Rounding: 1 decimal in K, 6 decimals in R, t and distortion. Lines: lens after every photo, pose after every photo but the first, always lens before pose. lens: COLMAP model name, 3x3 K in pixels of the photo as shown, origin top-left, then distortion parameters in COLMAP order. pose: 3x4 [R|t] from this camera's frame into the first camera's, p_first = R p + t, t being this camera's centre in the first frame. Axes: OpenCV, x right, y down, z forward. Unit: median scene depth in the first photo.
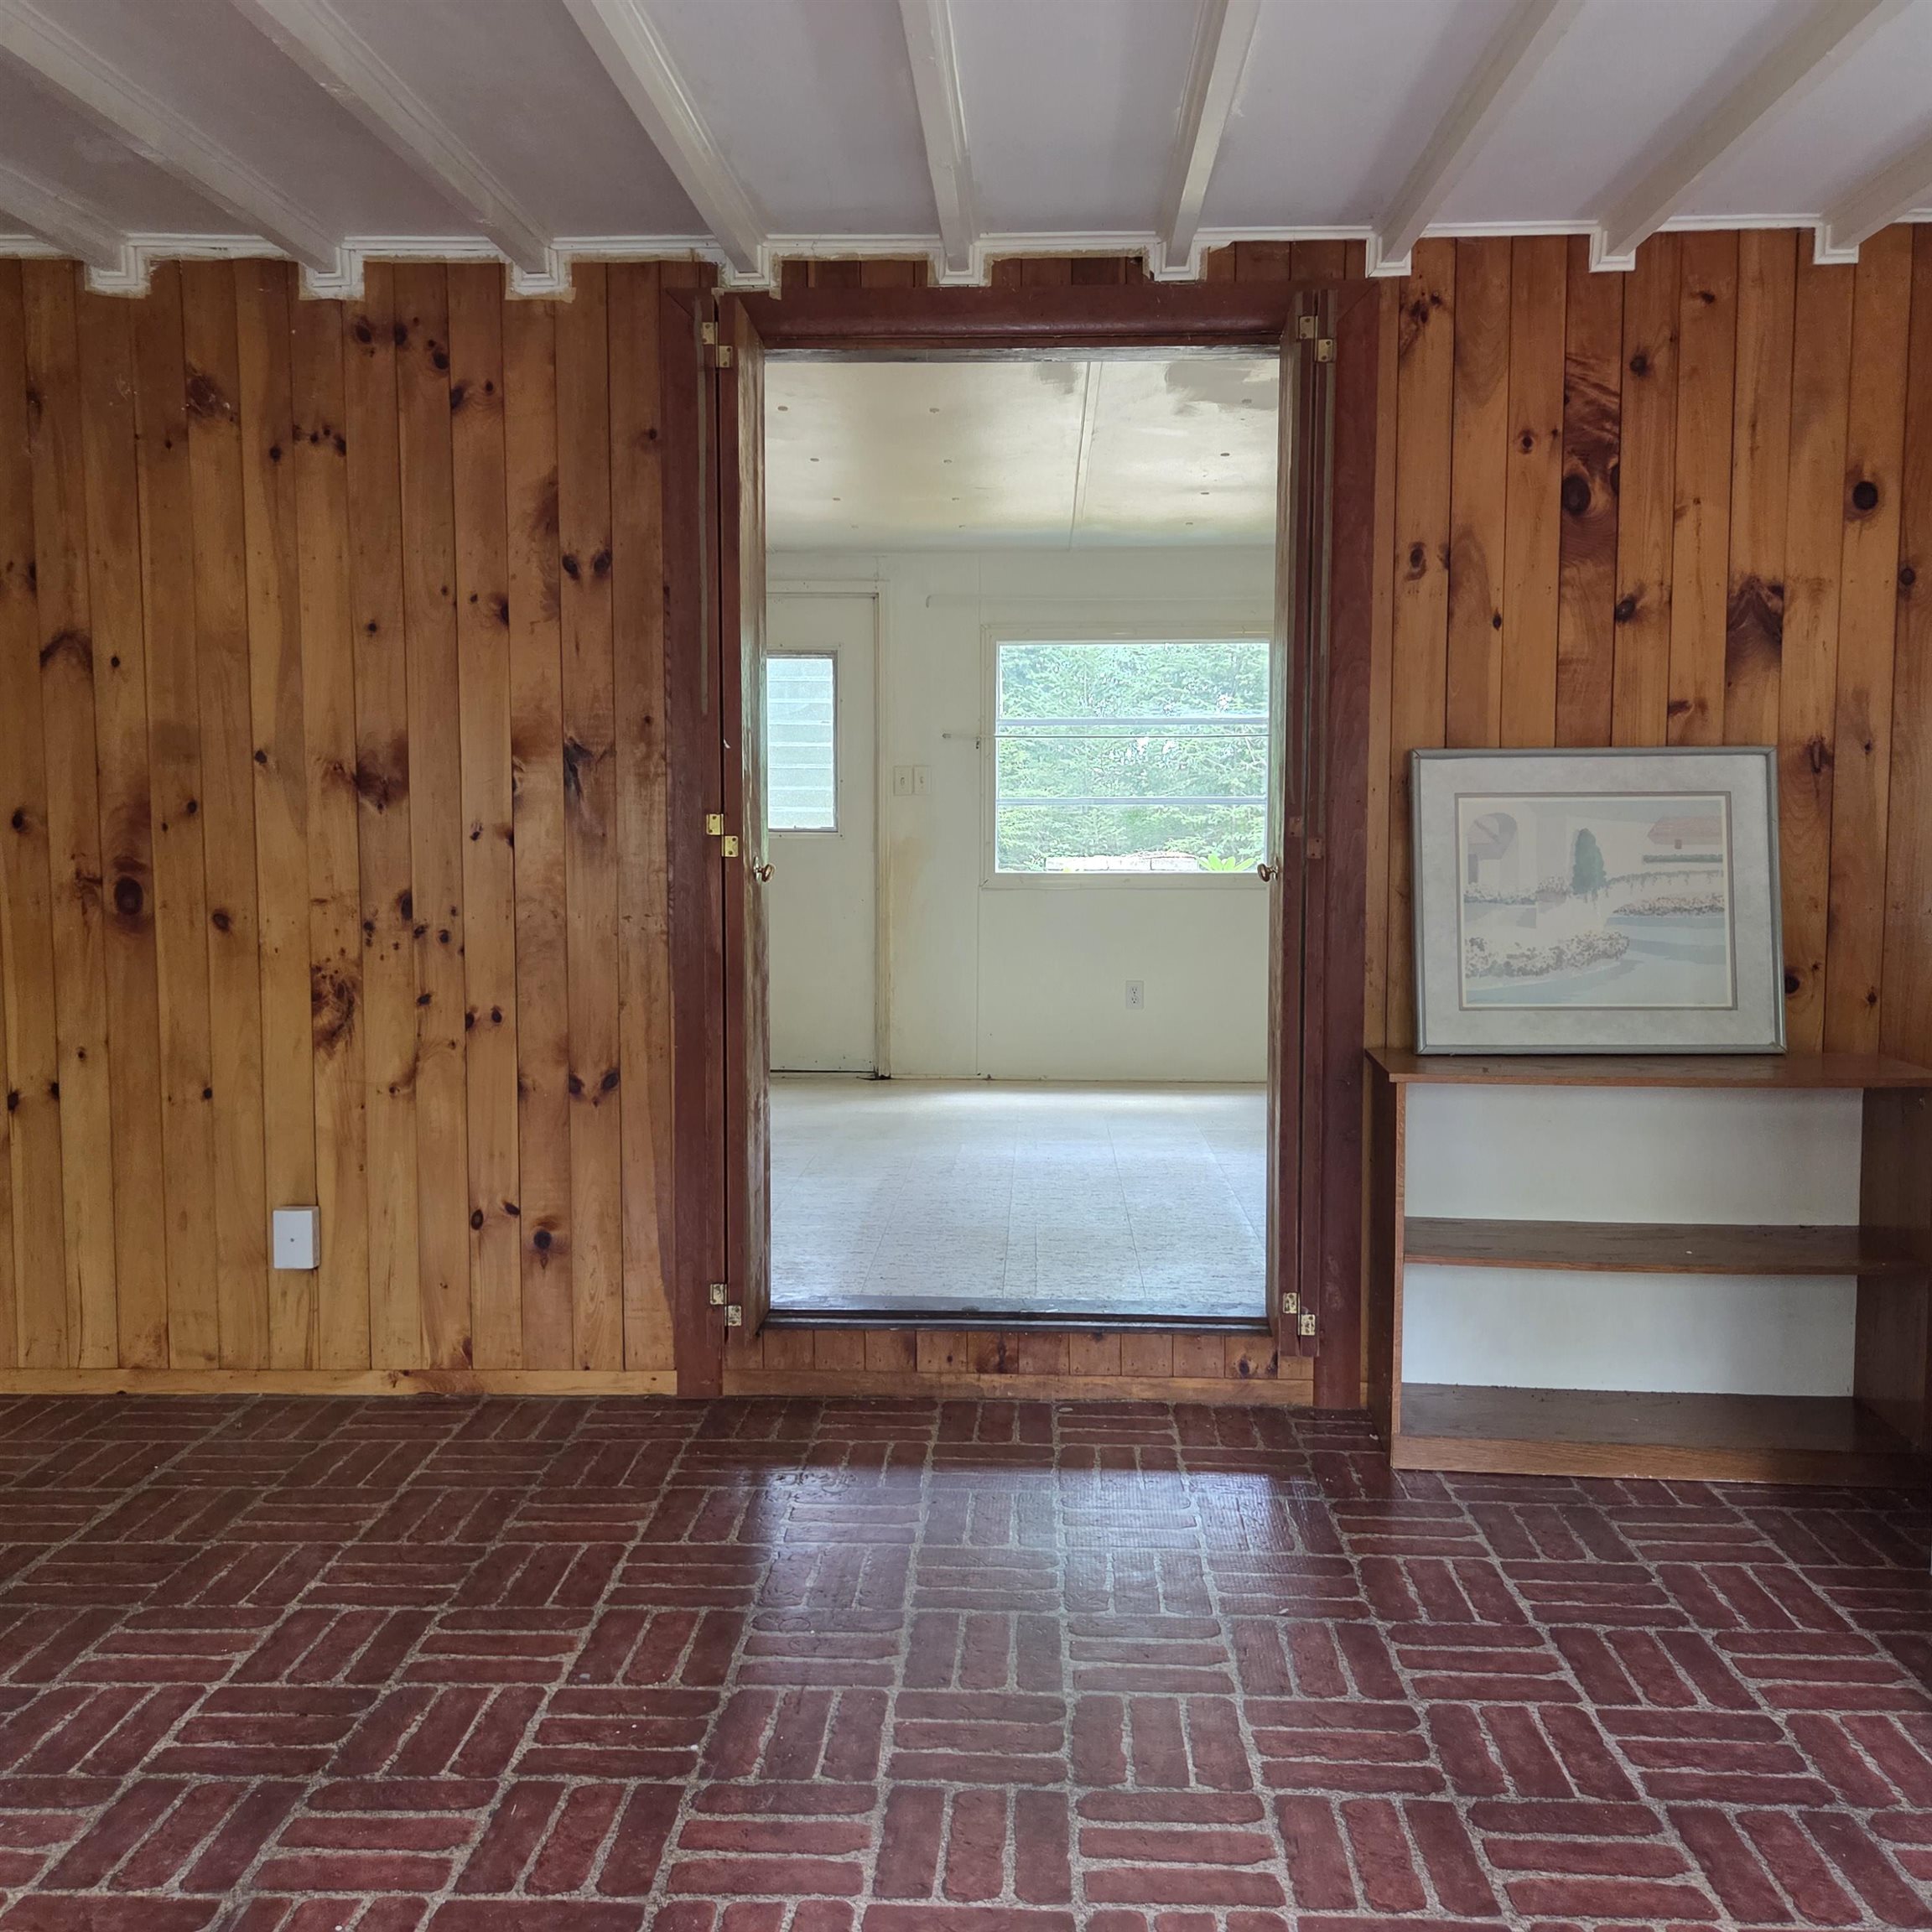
lens RADIAL K [[1725.4, 0, 969.2], [0, 1725.4, 956.1], [0, 0, 1]] dist [0.078494, -0.063139]
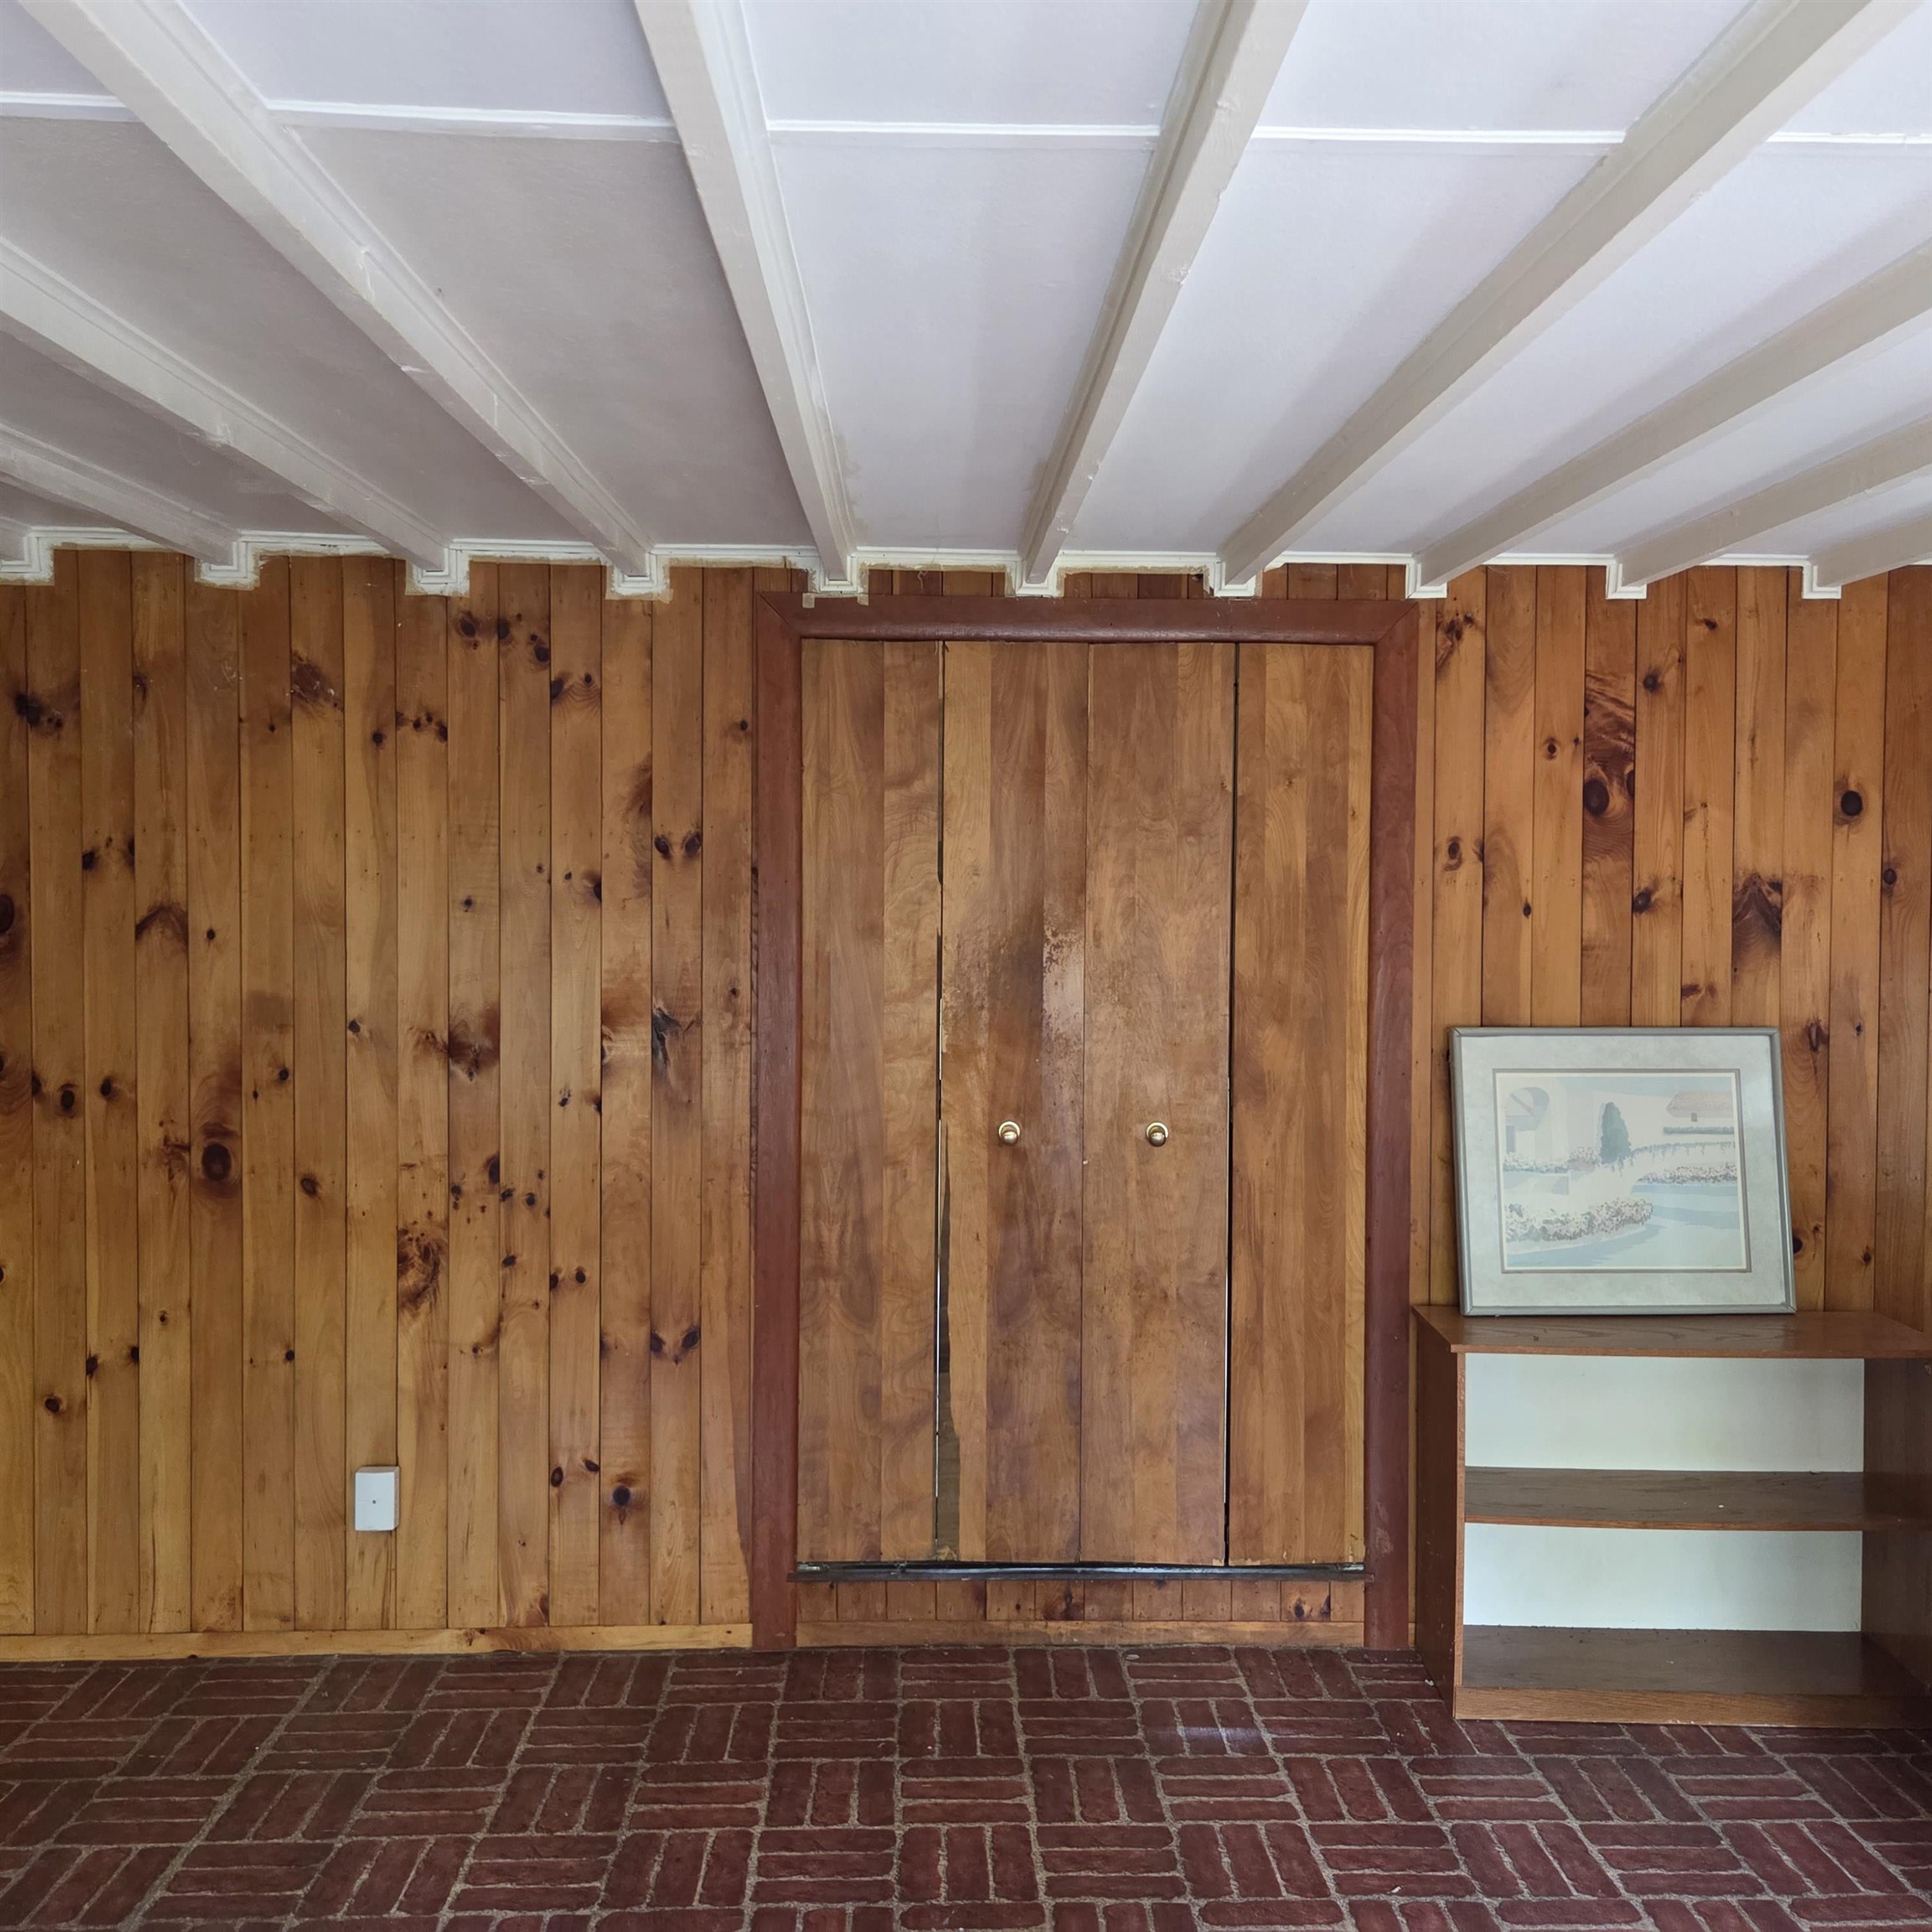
lens RADIAL K [[1725.4, 0, 973.3], [0, 1725.4, 982.8], [0, 0, 1]] dist [0.078494, -0.063139]
pose [[0.997325, 0.004554, 0.072959, -0.119161], [-0.001446, 0.999091, -0.042606, -0.099008], [-0.073087, 0.042387, 0.996424, -0.053449]]
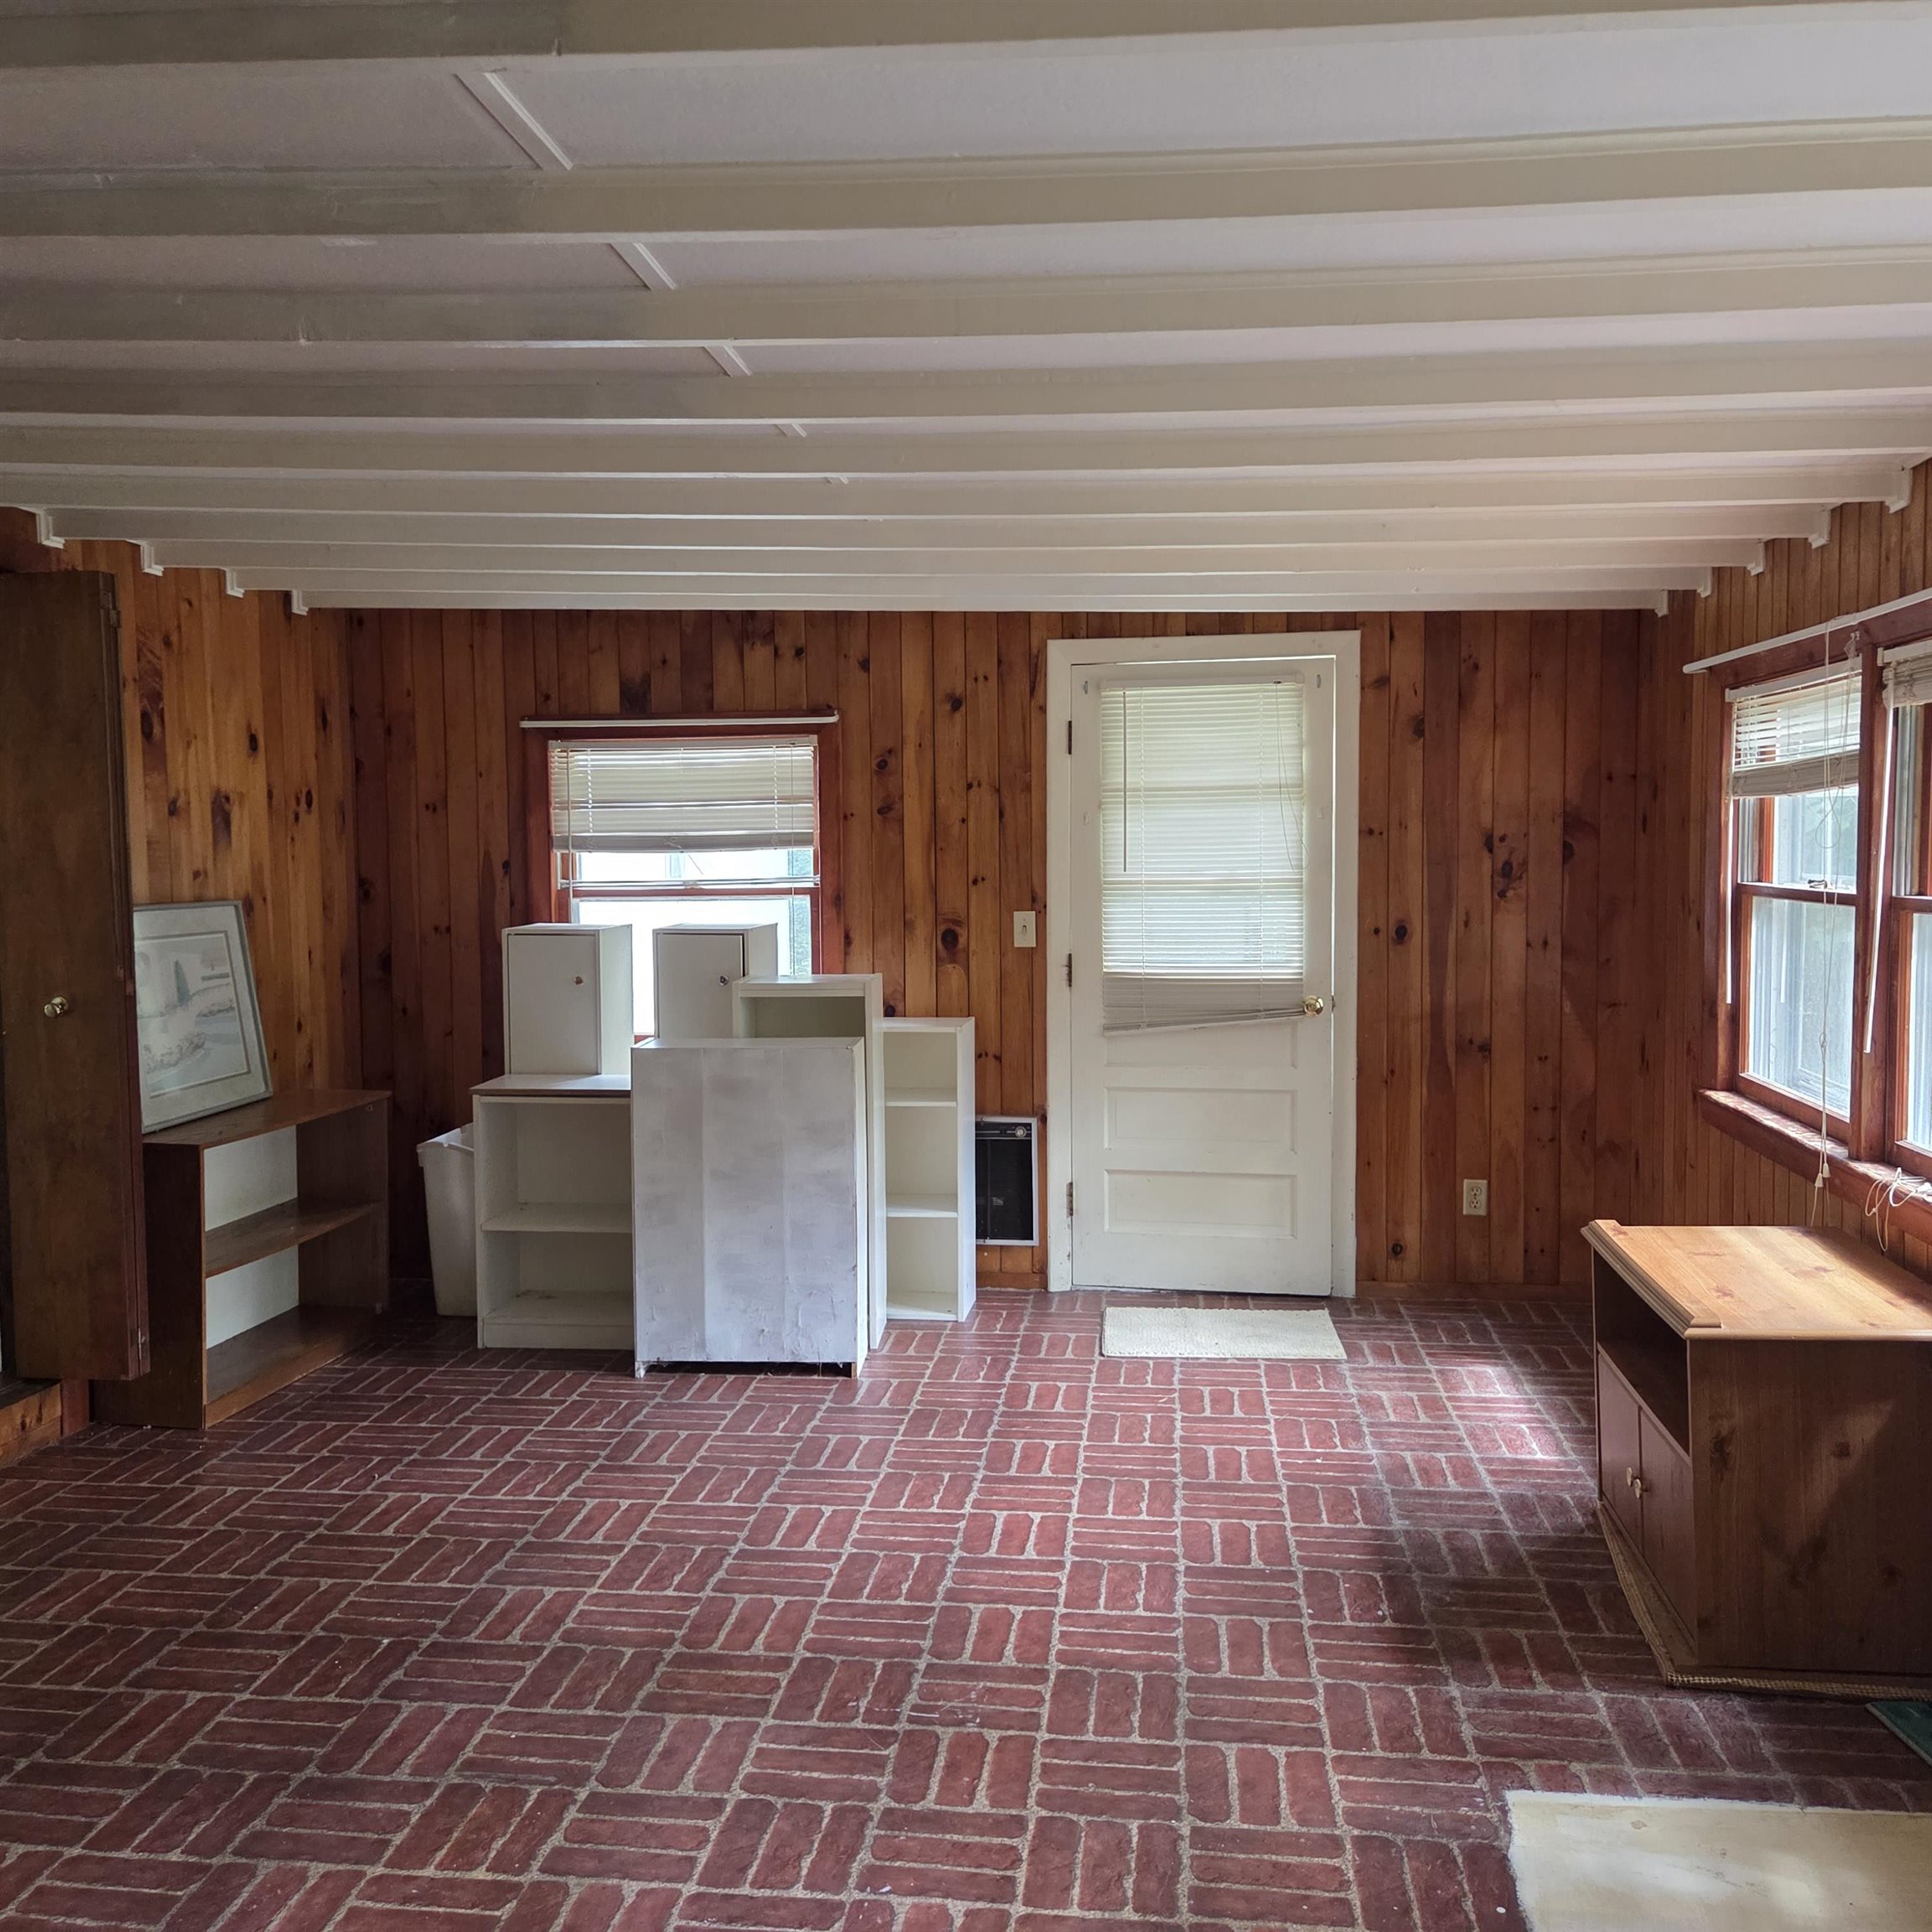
lens RADIAL K [[1725.4, 0, 966.8], [0, 1725.4, 953.6], [0, 0, 1]] dist [0.078494, -0.063139]
pose [[0.081921, -0.056438, 0.995040, -0.997842], [0.076894, 0.995777, 0.050149, -0.098925], [-0.993668, 0.072404, 0.085915, 0.230878]]
